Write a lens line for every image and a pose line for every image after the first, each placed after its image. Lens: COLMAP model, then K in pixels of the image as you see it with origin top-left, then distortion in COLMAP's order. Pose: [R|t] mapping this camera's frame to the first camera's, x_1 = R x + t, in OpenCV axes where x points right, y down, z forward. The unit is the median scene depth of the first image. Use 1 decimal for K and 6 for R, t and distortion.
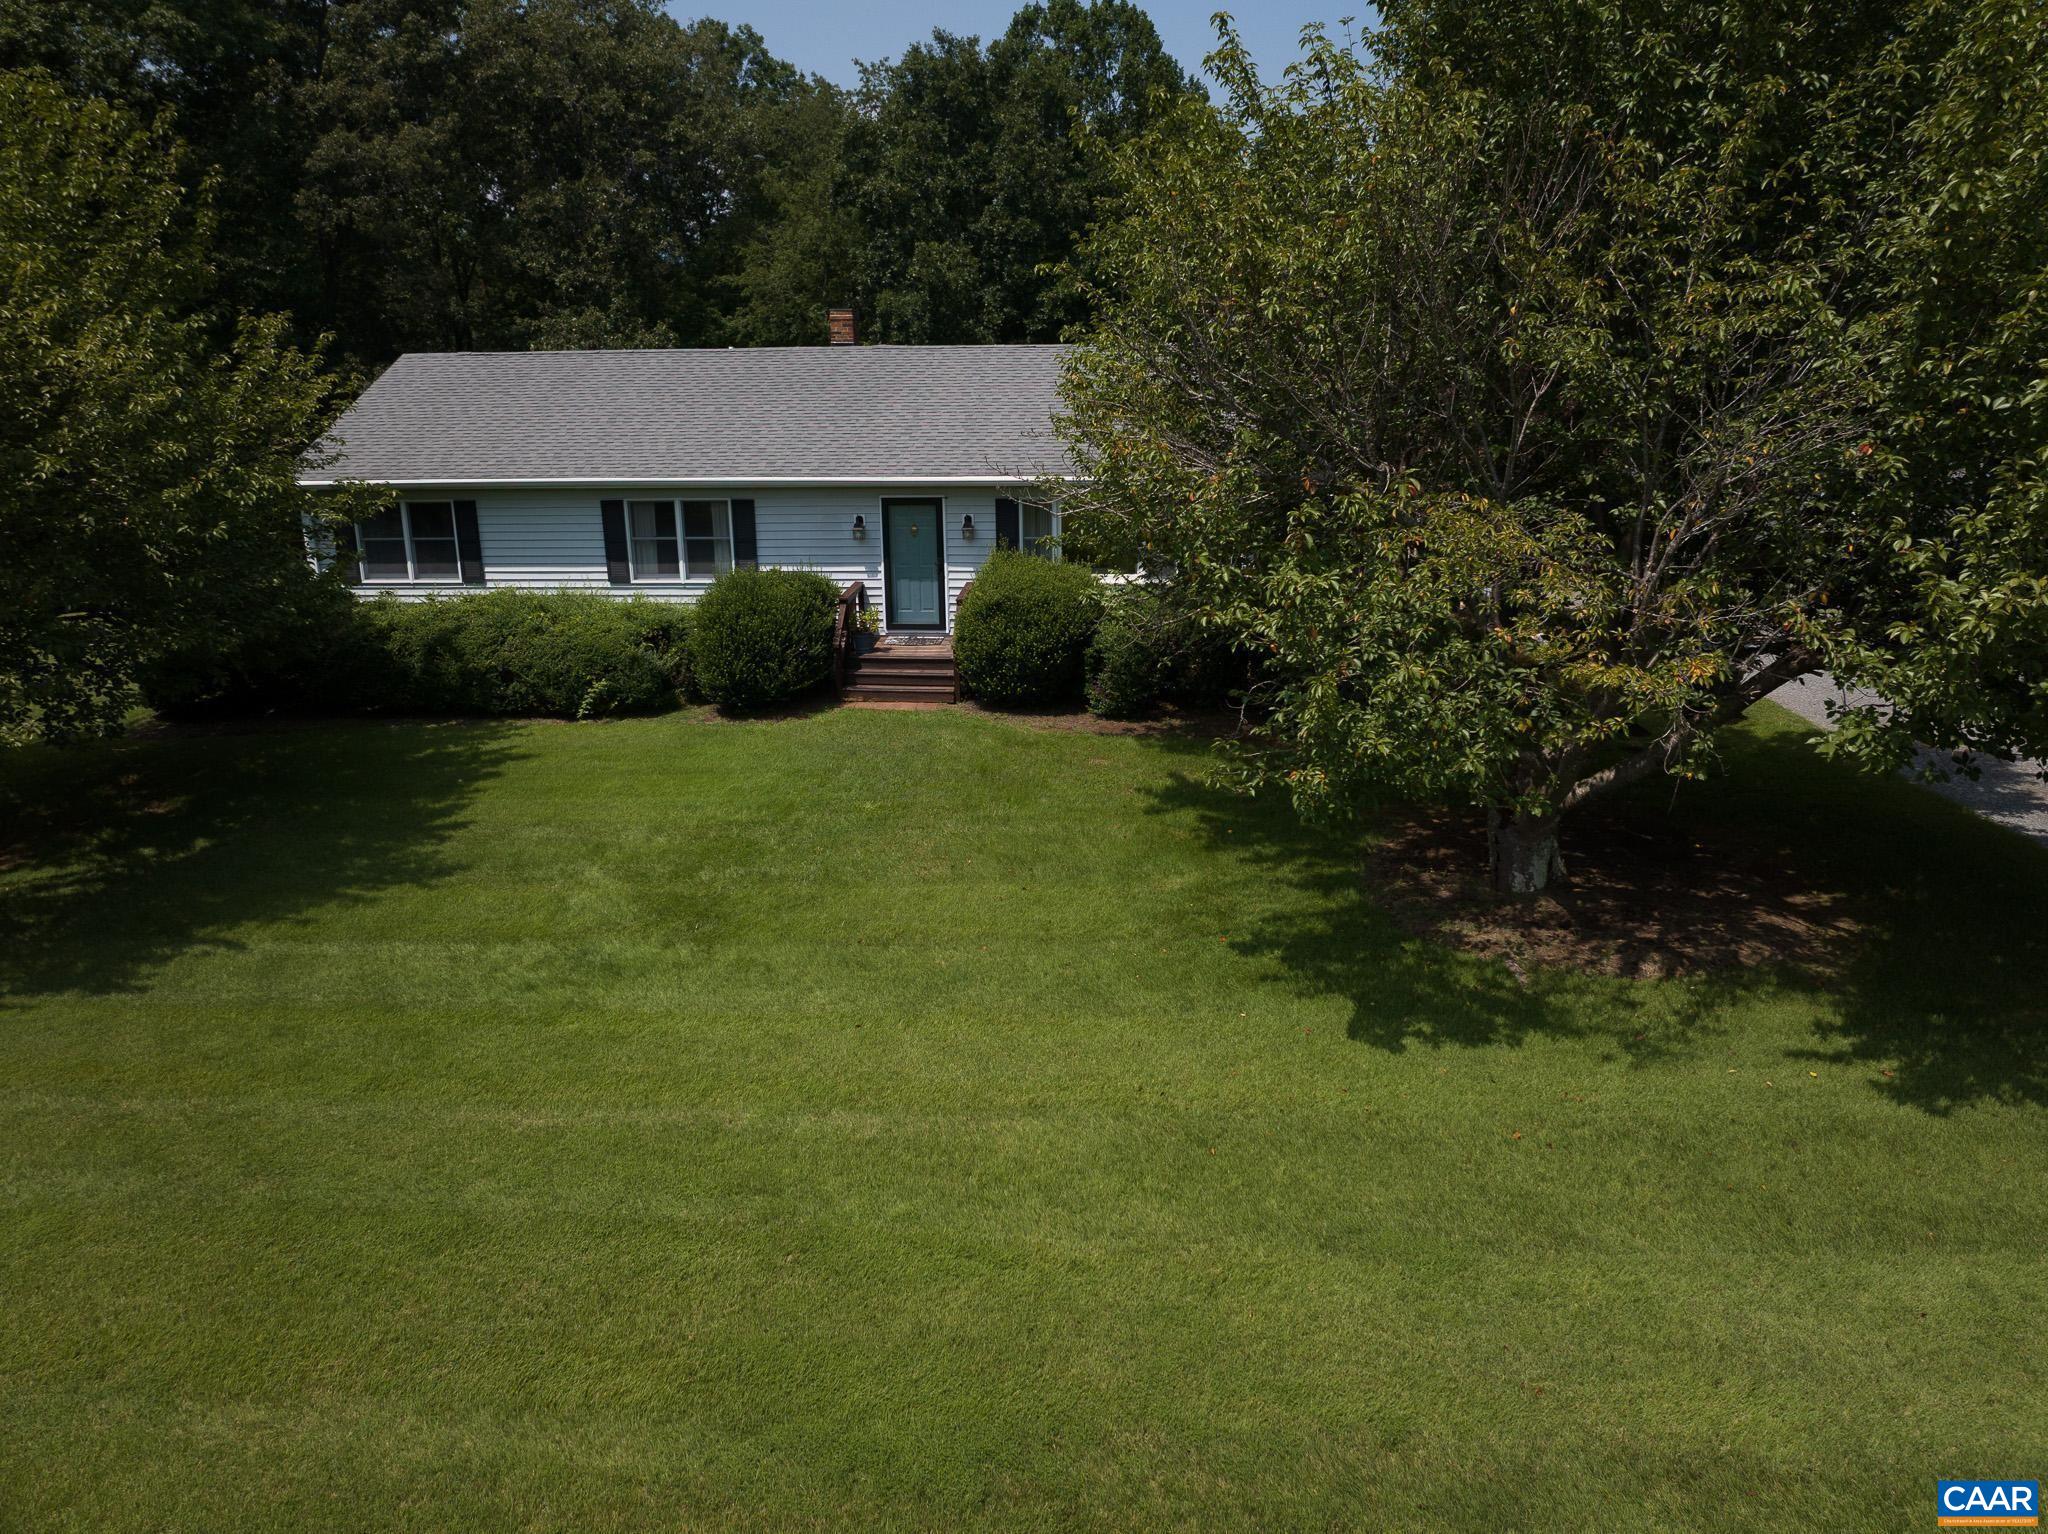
lens RADIAL K [[1438.2, 0, 1033.4], [0, 1438.2, 764.8], [0, 0, 1]] dist [-0.035714, -0.001159]
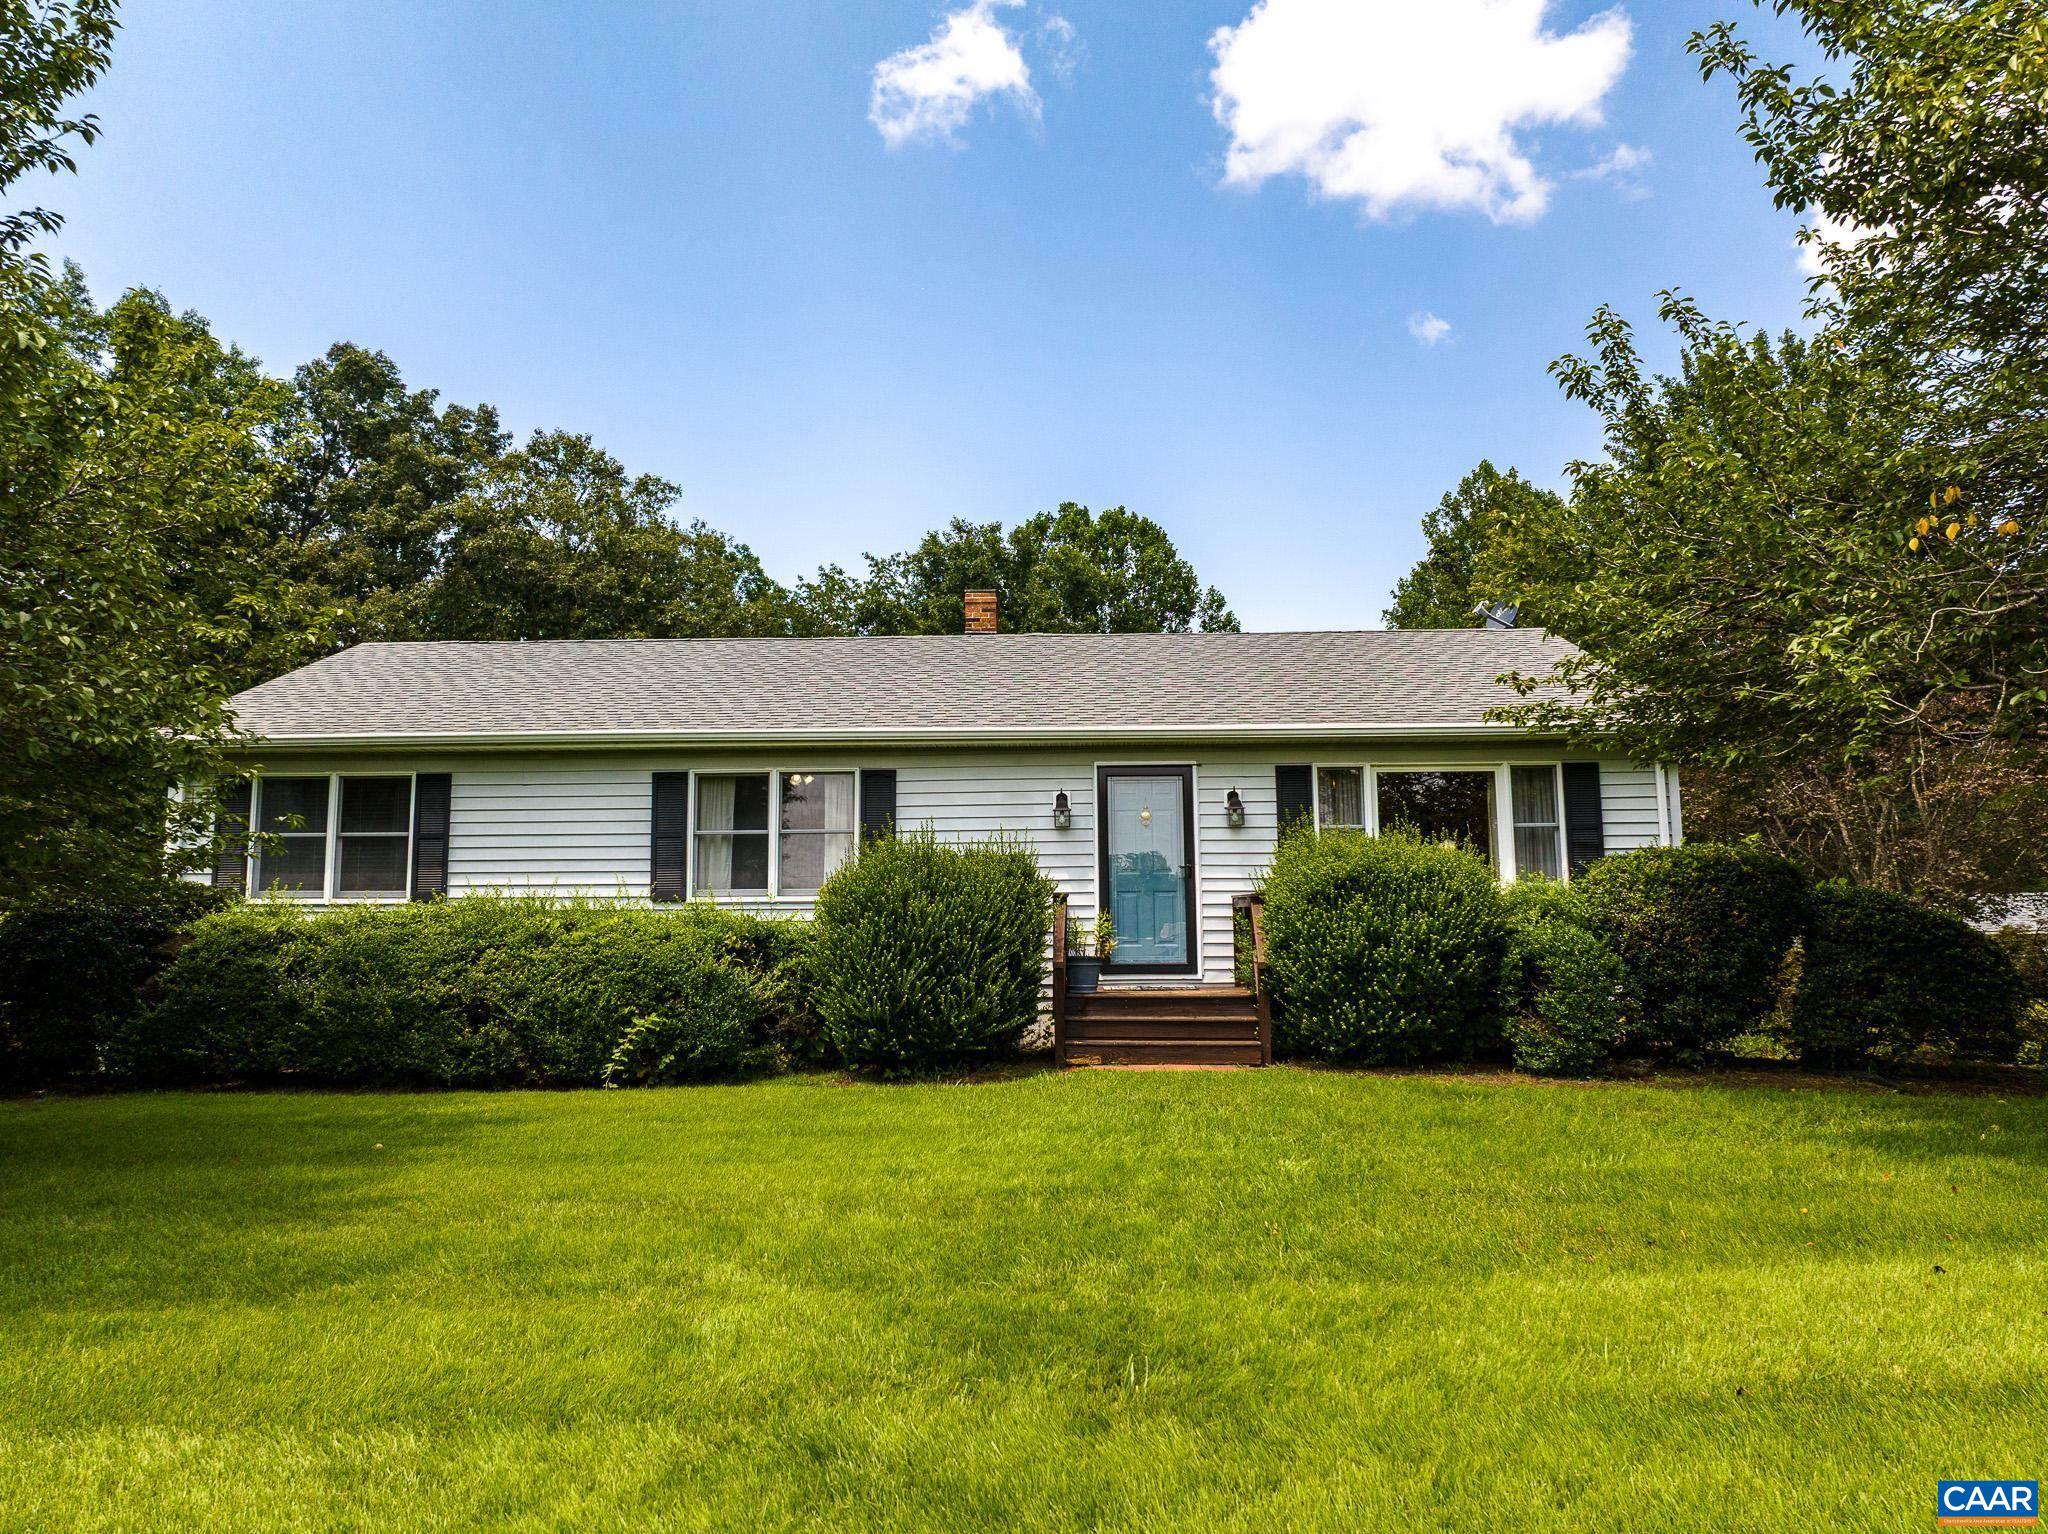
lens RADIAL K [[1445.3, 0, 1024.0], [0, 1445.3, 767.0], [0, 0, 1]] dist [-0.028050, 0.003078]
pose [[0.998781, 0.010560, 0.048218, -0.177773], [0.009320, 0.918942, -0.394284, 0.073757], [-0.048473, 0.394252, 0.917723, 0.422918]]
